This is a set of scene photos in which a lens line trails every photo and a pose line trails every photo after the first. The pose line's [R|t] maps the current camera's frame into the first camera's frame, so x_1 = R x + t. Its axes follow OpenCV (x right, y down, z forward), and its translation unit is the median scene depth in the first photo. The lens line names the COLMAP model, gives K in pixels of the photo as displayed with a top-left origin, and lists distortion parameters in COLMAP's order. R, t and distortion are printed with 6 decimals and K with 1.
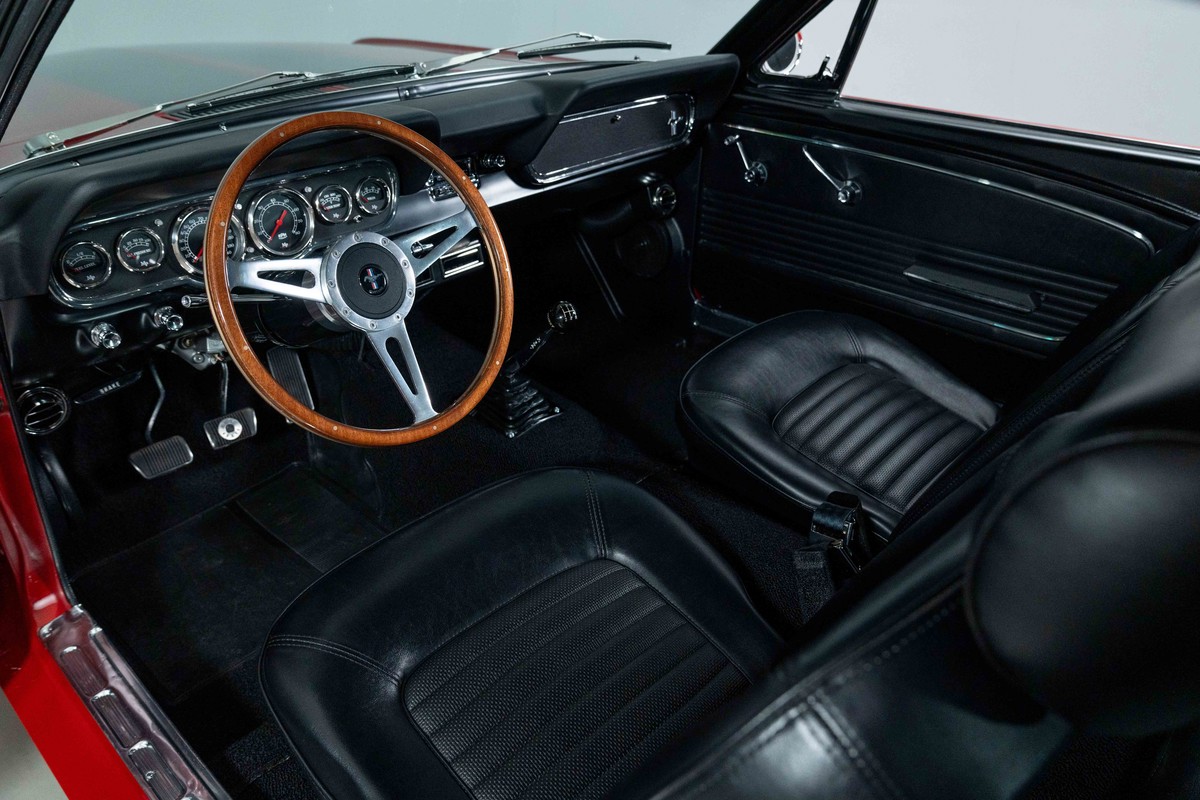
lens RADIAL K [[882.6, 0, 599.0], [0, 882.6, 383.4], [0, 0, 1]] dist [-0.004746, 0.000130]
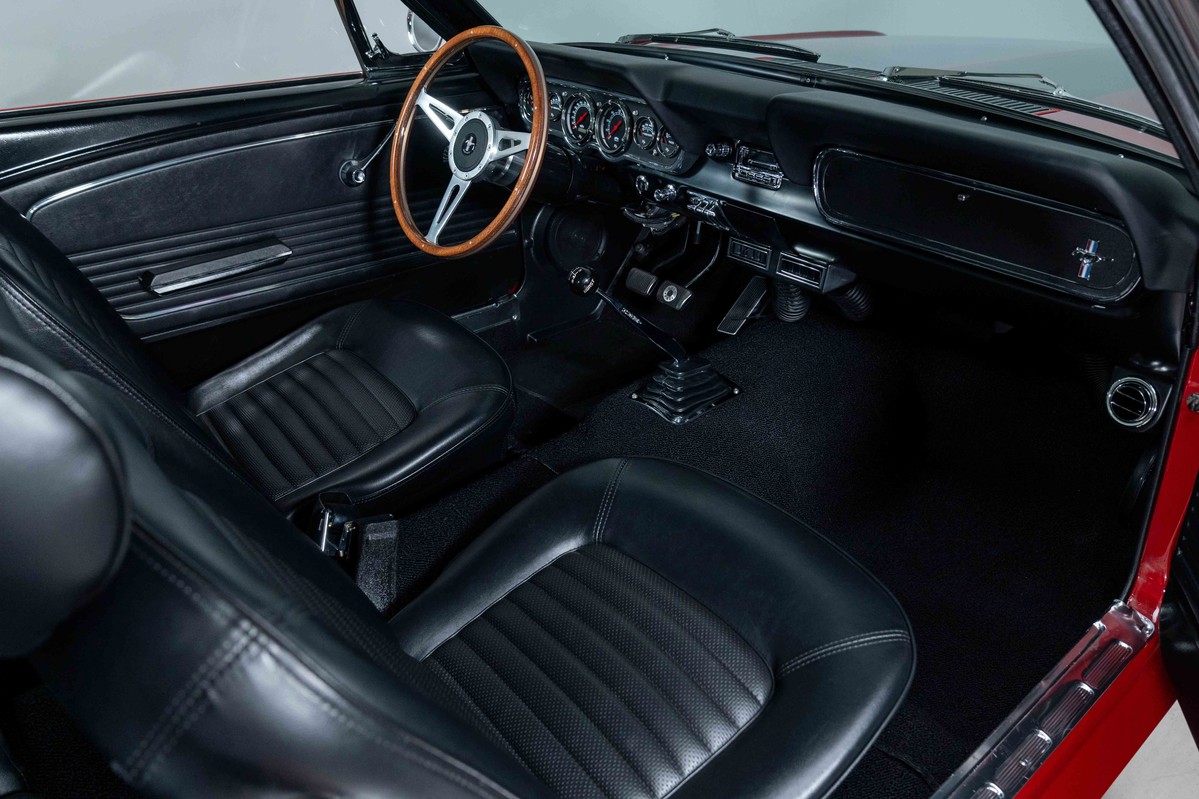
lens RADIAL K [[881.8, 0, 598.5], [0, 881.8, 382.9], [0, 0, 1]] dist [-0.004746, 0.000130]
pose [[-0.124588, 0.477914, -0.869527, 0.951454], [-0.481174, 0.737306, 0.474185, -0.505103], [0.867727, 0.477471, 0.138100, 0.961403]]
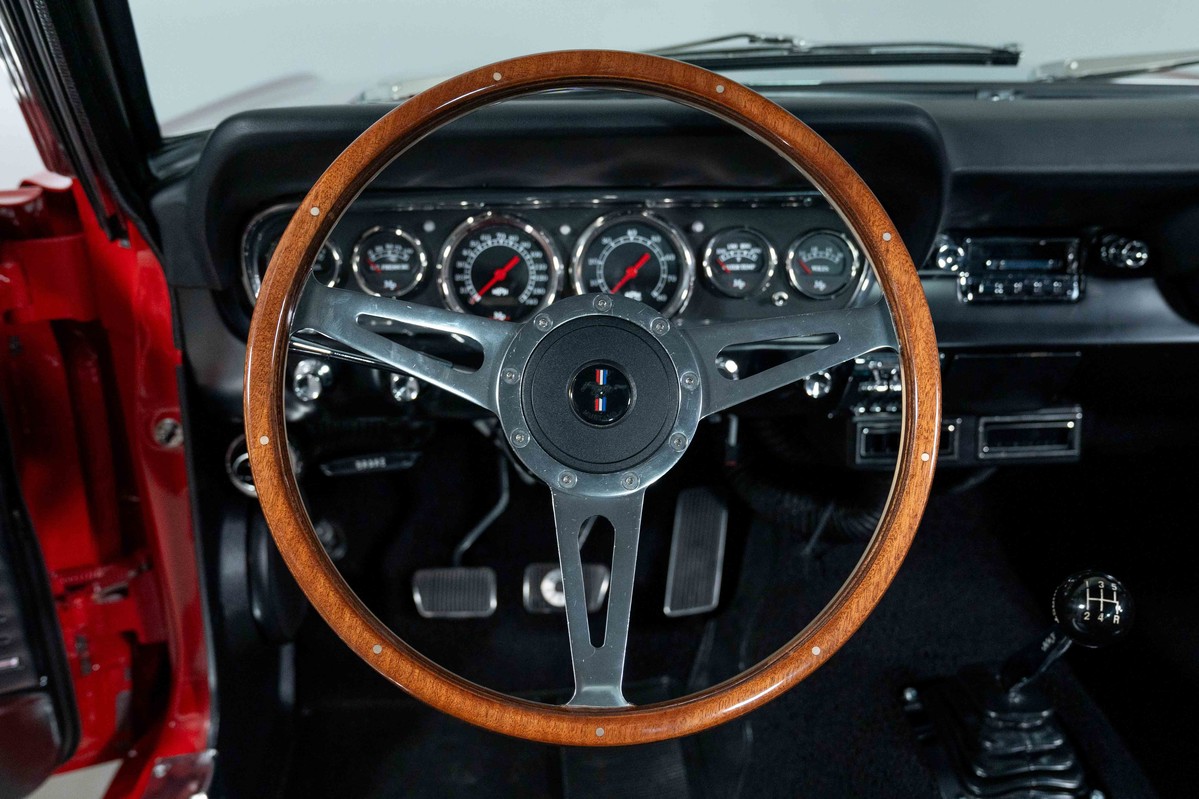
lens RADIAL K [[1195.6, 0, 599.4], [0, 1195.6, 430.8], [0, 0, 1]] dist [0.001104, -0.006038]
pose [[0.719424, 0.261980, -0.643270, 0.142560], [-0.333693, 0.942621, 0.010698, -0.086048], [0.609162, 0.206958, 0.765565, 0.411581]]
